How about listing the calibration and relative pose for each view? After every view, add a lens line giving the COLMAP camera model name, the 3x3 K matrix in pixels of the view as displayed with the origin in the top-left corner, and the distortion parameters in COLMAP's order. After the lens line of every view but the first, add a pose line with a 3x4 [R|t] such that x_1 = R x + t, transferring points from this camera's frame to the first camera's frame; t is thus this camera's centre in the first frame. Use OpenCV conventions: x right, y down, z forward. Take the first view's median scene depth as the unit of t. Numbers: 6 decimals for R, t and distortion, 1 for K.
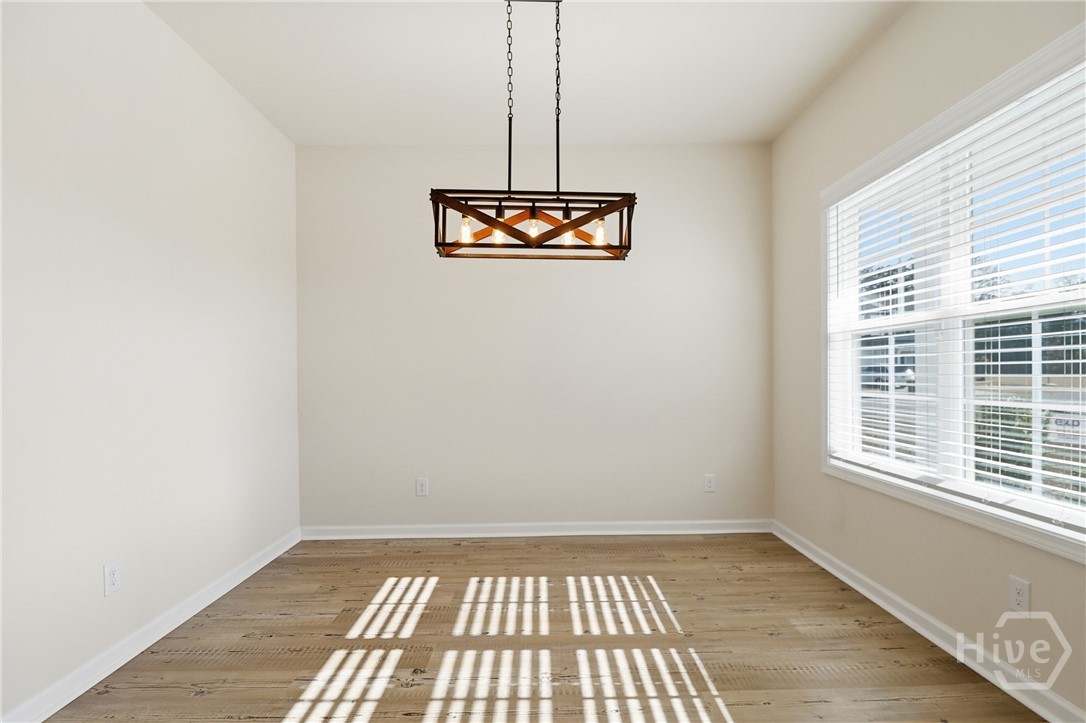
lens RADIAL K [[506.2, 0, 543.6], [0, 506.2, 371.6], [0, 0, 1]] dist [0.000540, -0.012990]
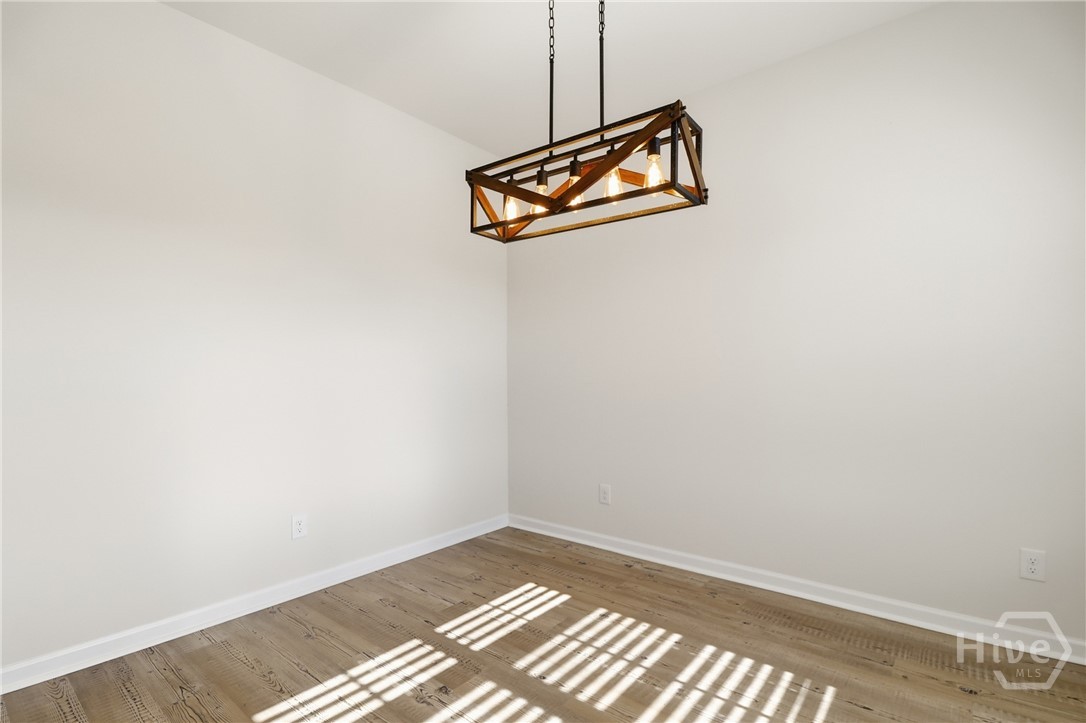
lens RADIAL K [[506.2, 0, 543.6], [0, 506.2, 371.6], [0, 0, 1]] dist [0.000540, -0.012990]
pose [[0.769503, 0.003602, -0.638633, 0.371534], [-0.001120, 0.999990, 0.004290, -0.001589], [0.638642, -0.002586, 0.769500, 0.301644]]
